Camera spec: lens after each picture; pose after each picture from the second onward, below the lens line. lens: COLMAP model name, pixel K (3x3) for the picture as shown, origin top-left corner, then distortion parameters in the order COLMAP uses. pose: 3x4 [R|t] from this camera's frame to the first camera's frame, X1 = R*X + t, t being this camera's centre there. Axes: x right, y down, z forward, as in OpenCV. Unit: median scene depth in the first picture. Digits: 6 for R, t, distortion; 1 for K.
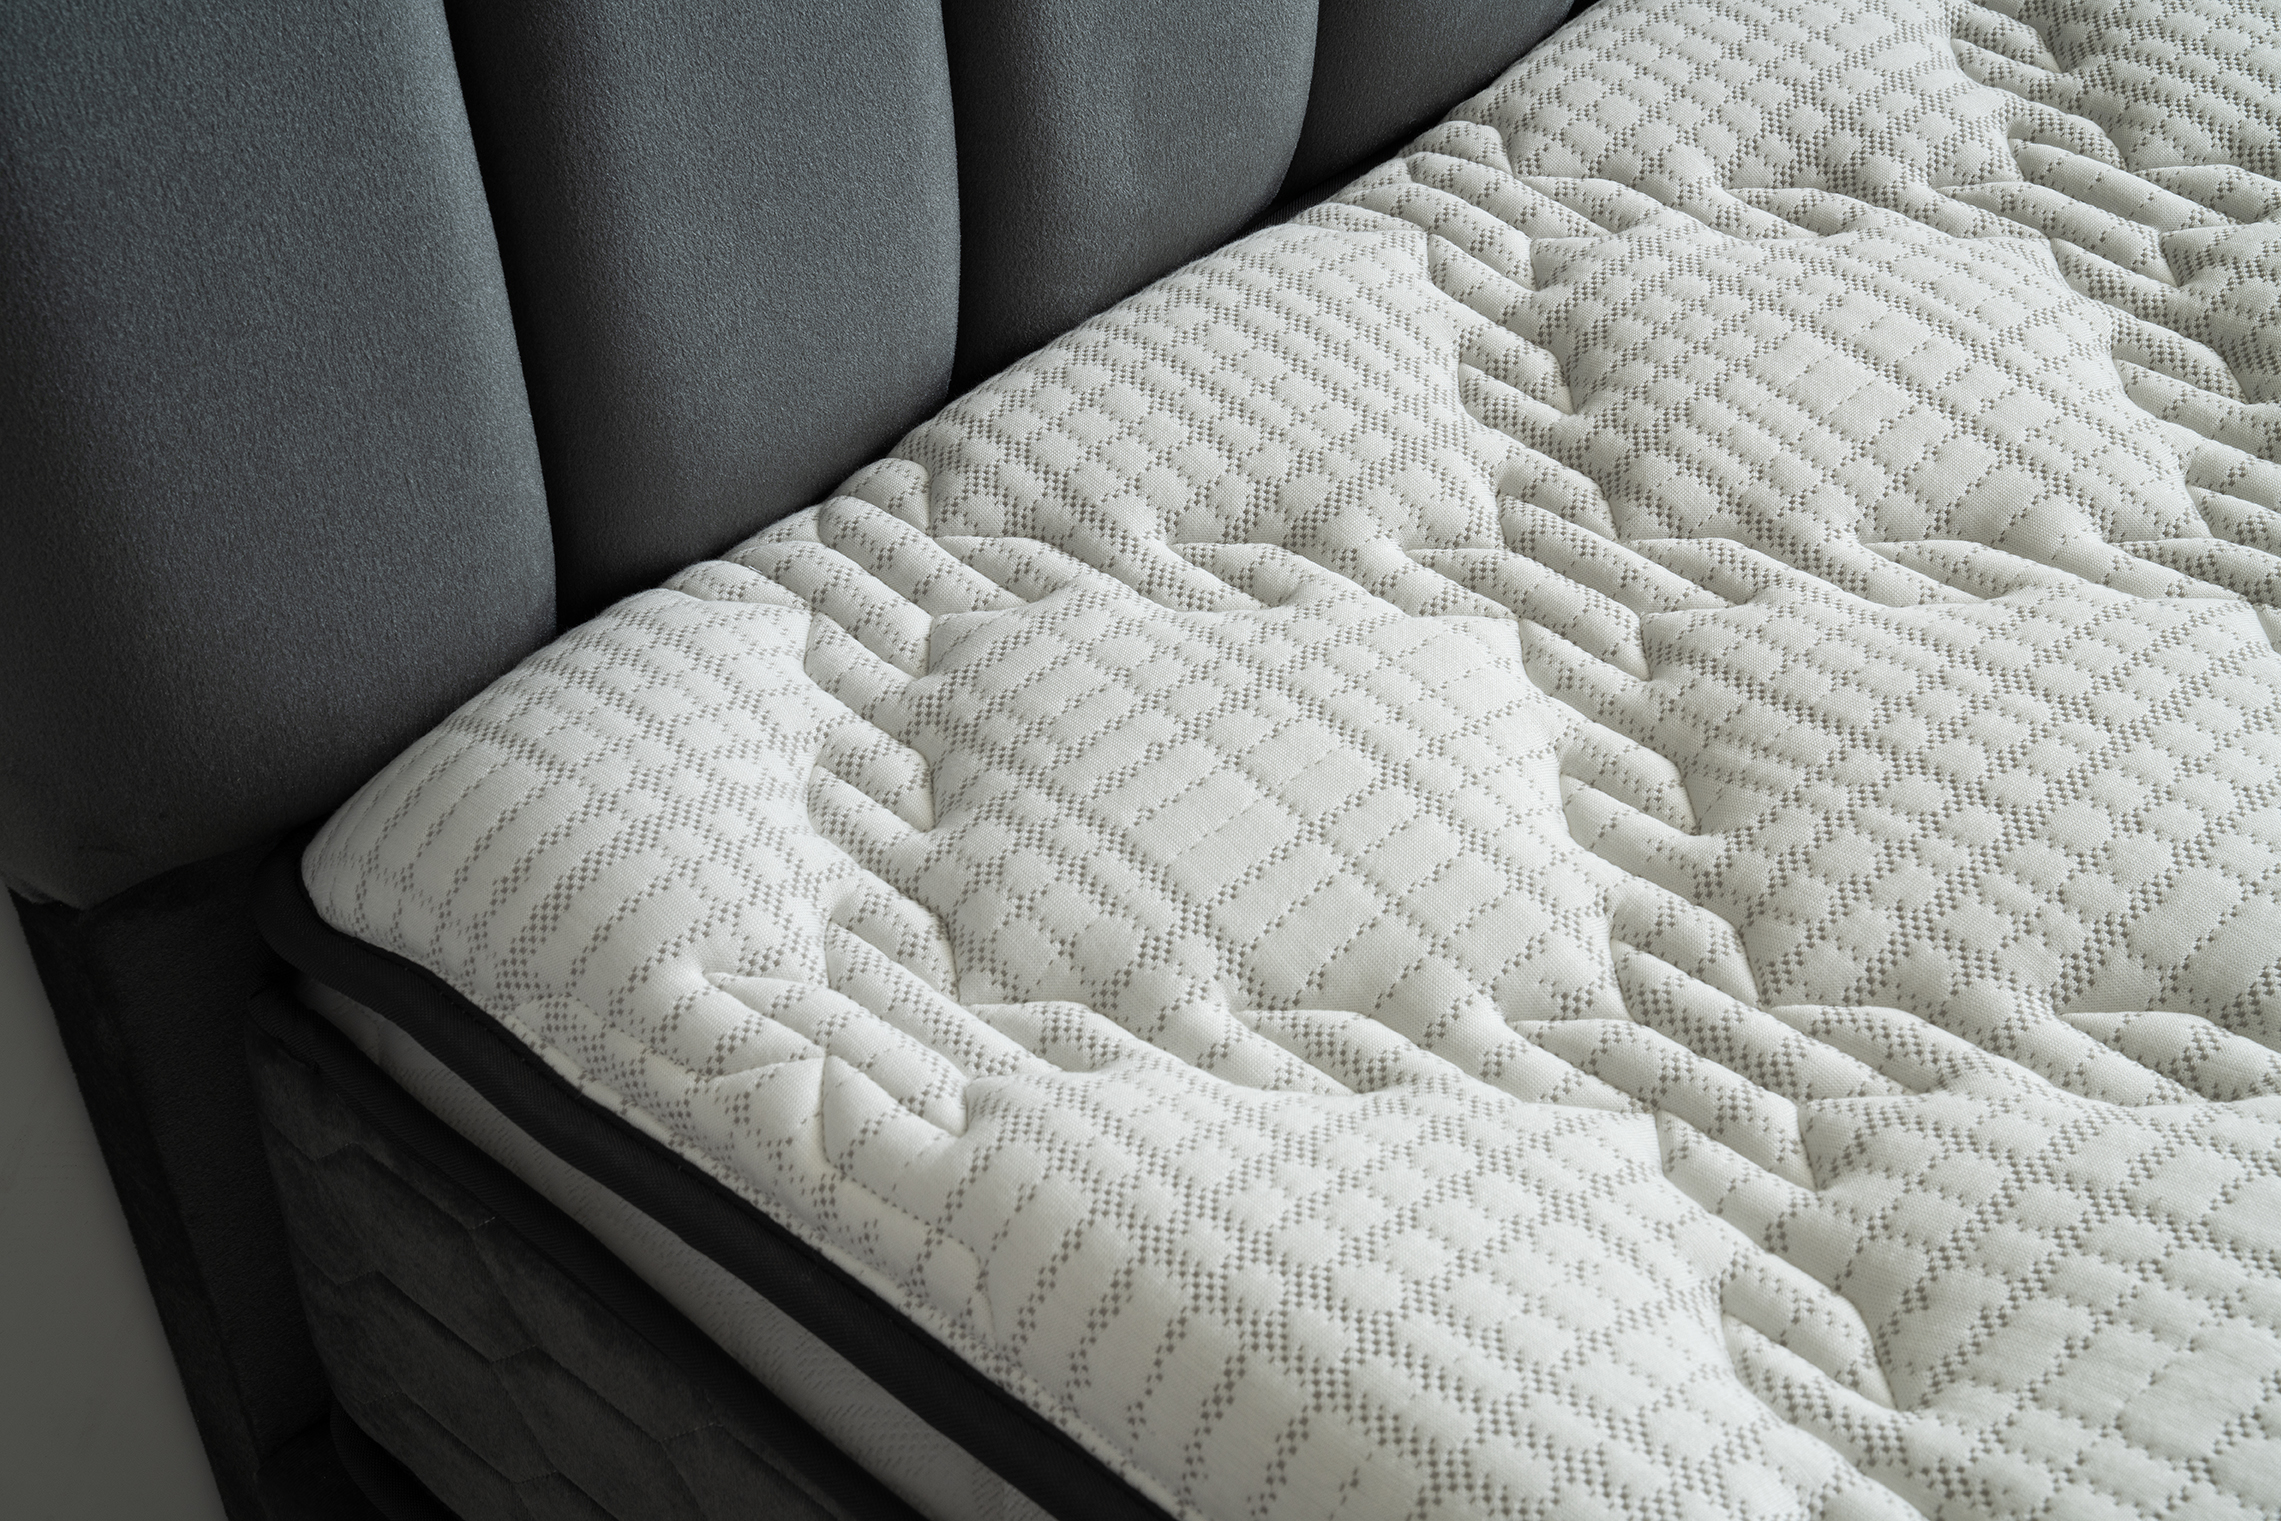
lens RADIAL K [[3255.4, 0, 1147.6], [0, 3255.4, 755.2], [0, 0, 1]] dist [0.196909, 0.000000]
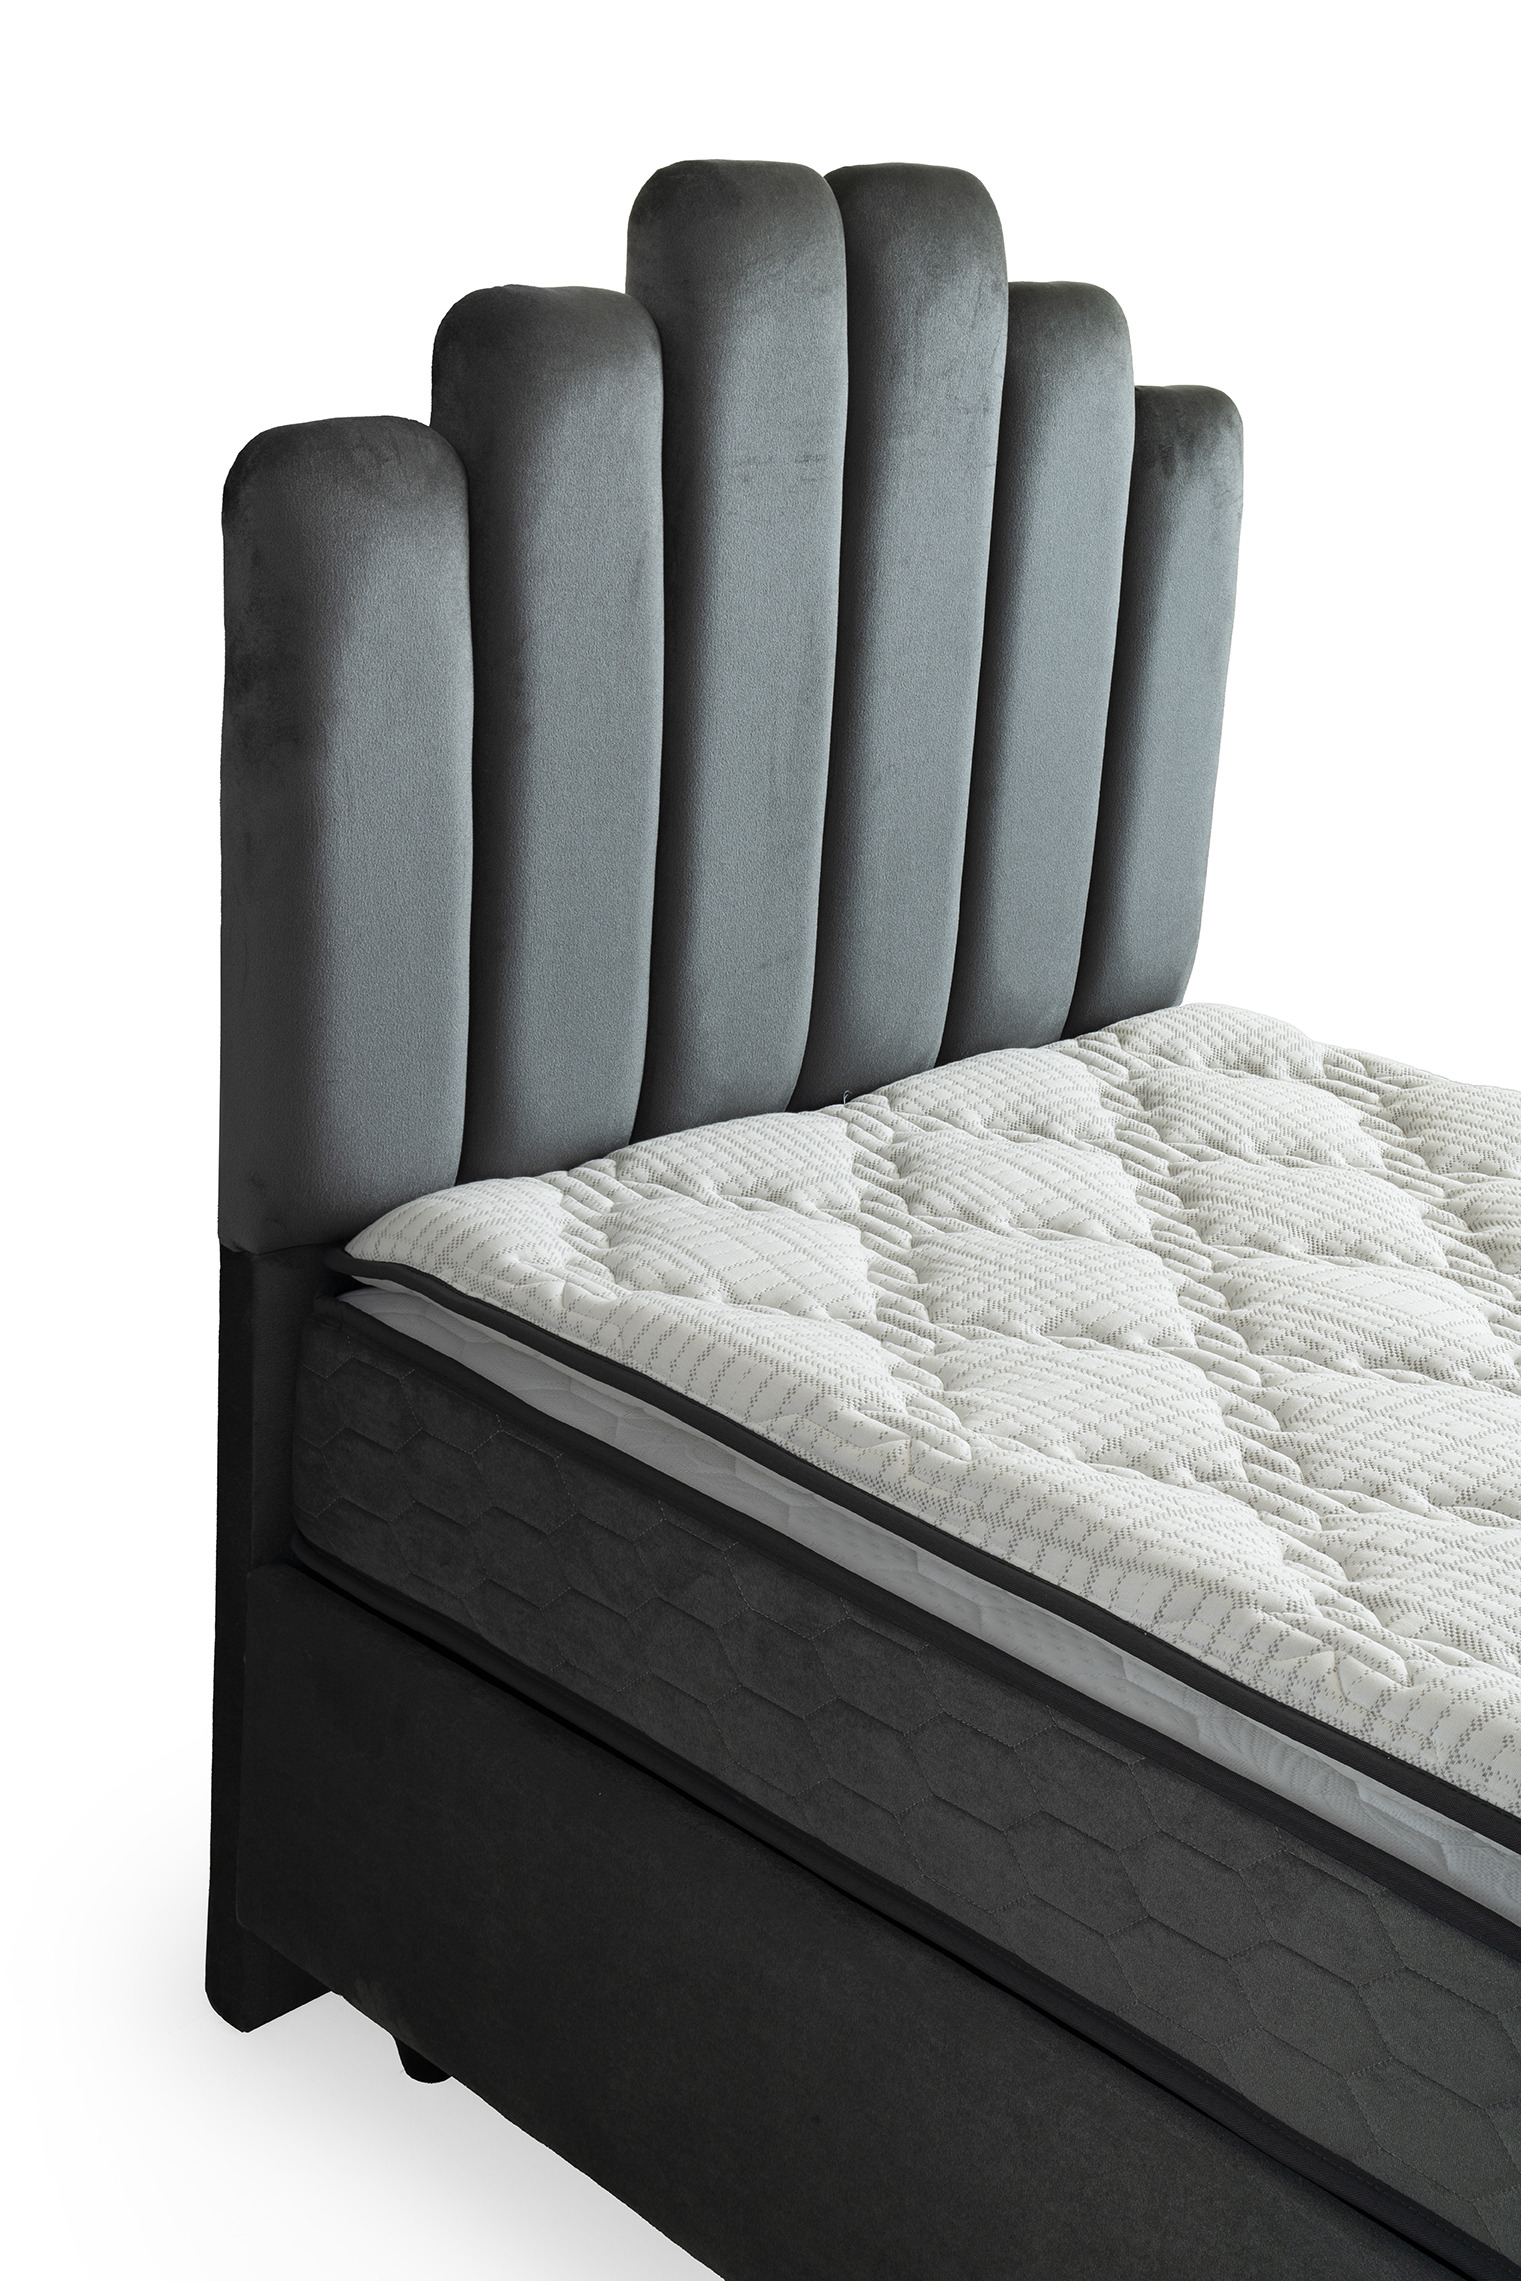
lens RADIAL K [[3255.4, 0, 761.3], [0, 3255.4, 1141.3], [0, 0, 1]] dist [0.196909, 0.000000]
pose [[0.993093, 0.117184, -0.005765, 0.046198], [-0.111619, 0.928512, -0.354129, 0.716376], [-0.036146, 0.352326, 0.935179, -1.180621]]
